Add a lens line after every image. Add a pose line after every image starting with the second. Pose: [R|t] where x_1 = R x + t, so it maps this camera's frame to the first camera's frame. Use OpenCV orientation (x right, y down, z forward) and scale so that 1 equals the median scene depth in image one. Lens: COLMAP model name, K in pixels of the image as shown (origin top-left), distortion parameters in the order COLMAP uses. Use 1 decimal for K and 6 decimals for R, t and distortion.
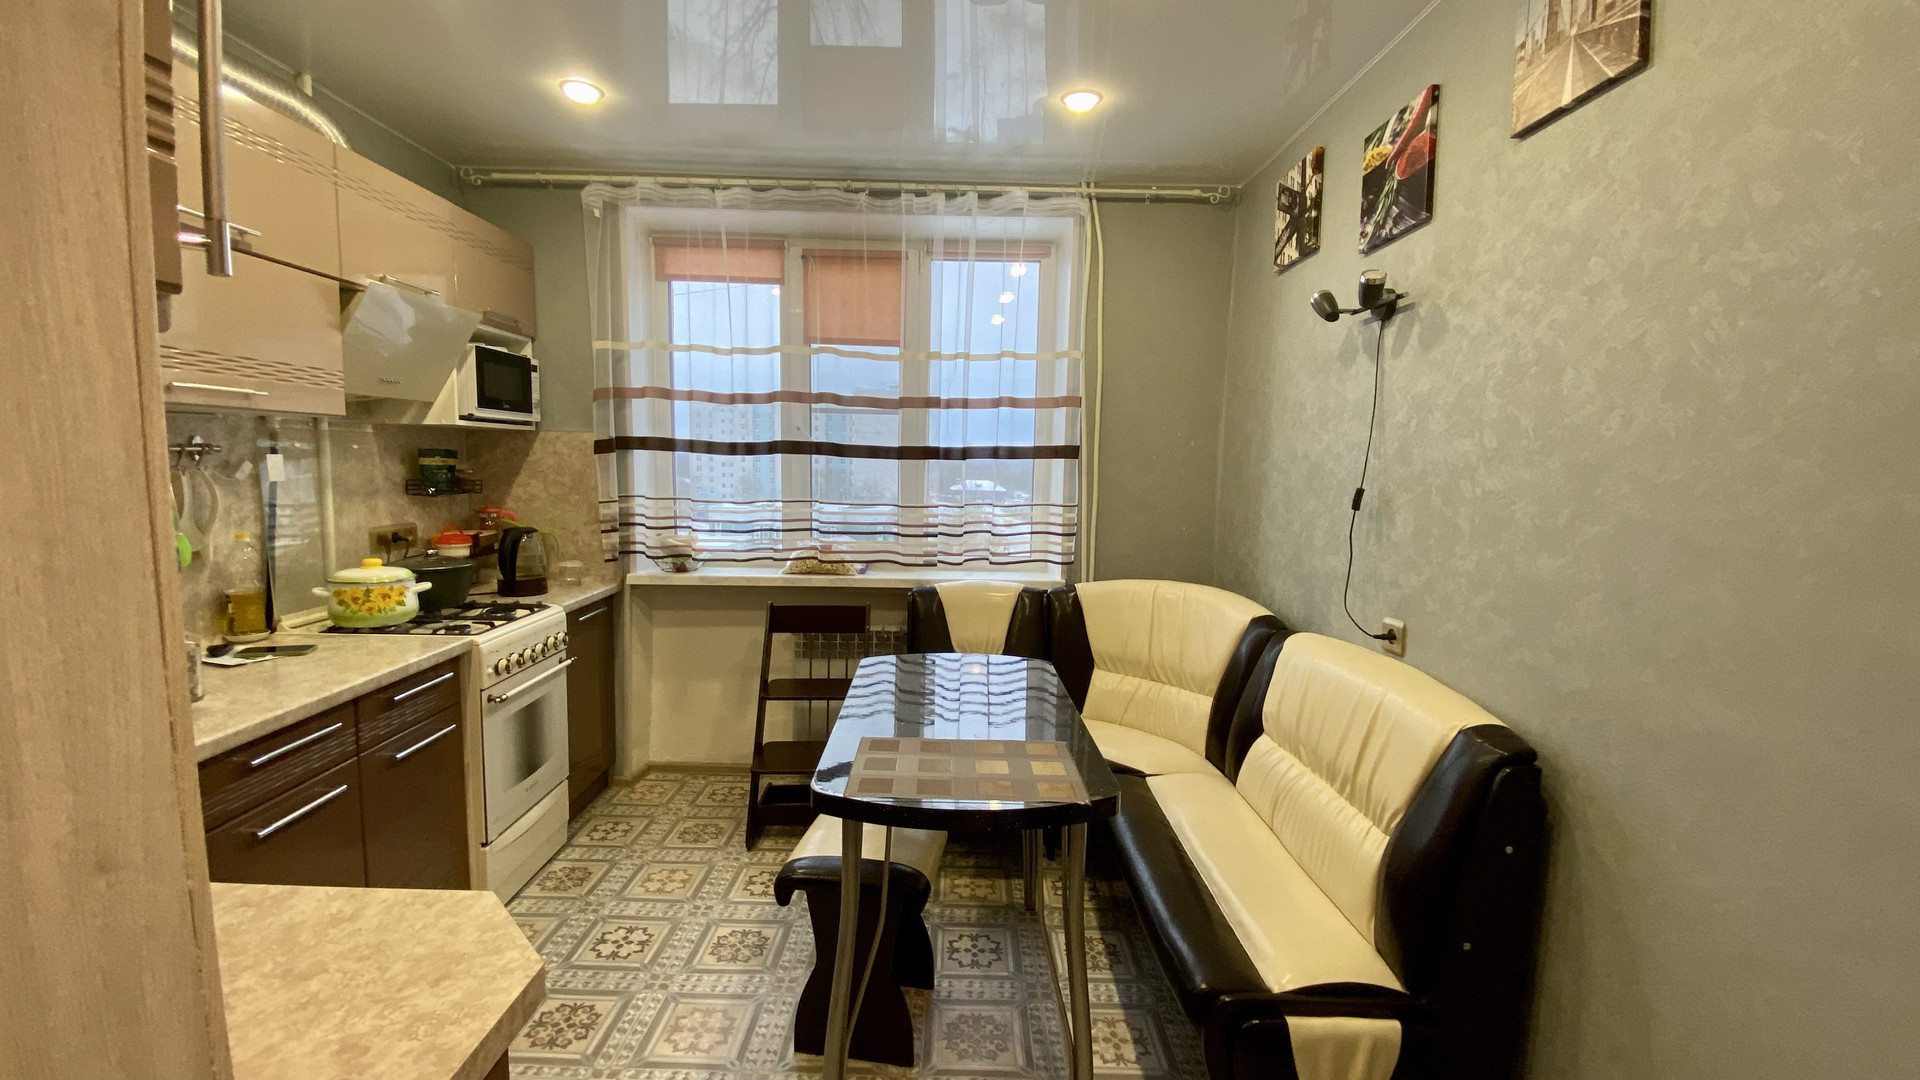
lens RADIAL K [[772.0, 0, 960.0], [0, 772.0, 540.0], [0, 0, 1]] dist [0.002474, -0.018214]
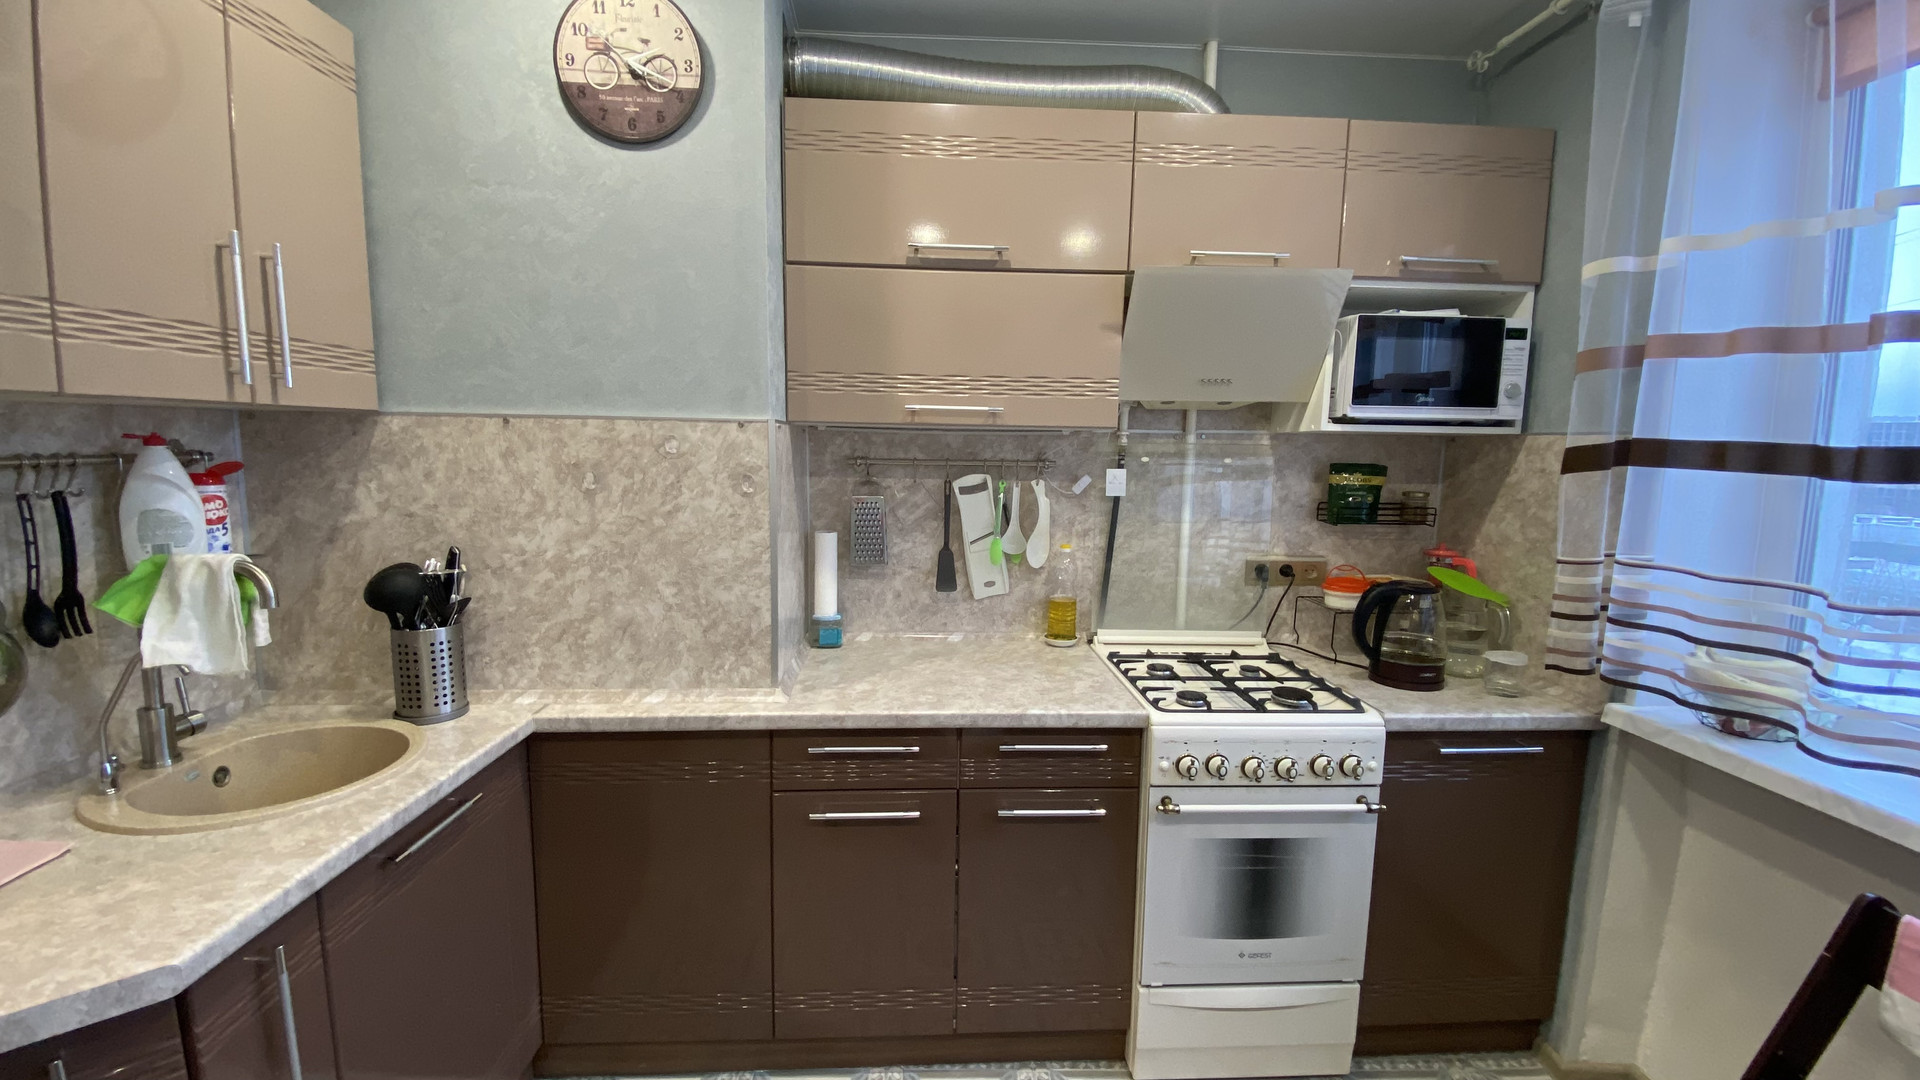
lens RADIAL K [[772.0, 0, 960.0], [0, 772.0, 540.0], [0, 0, 1]] dist [0.002474, -0.018214]
pose [[0.006124, 0.097653, -0.995202, 0.081557], [-0.116009, 0.988570, 0.096289, -0.073476], [0.993229, 0.114863, 0.017383, 0.621537]]
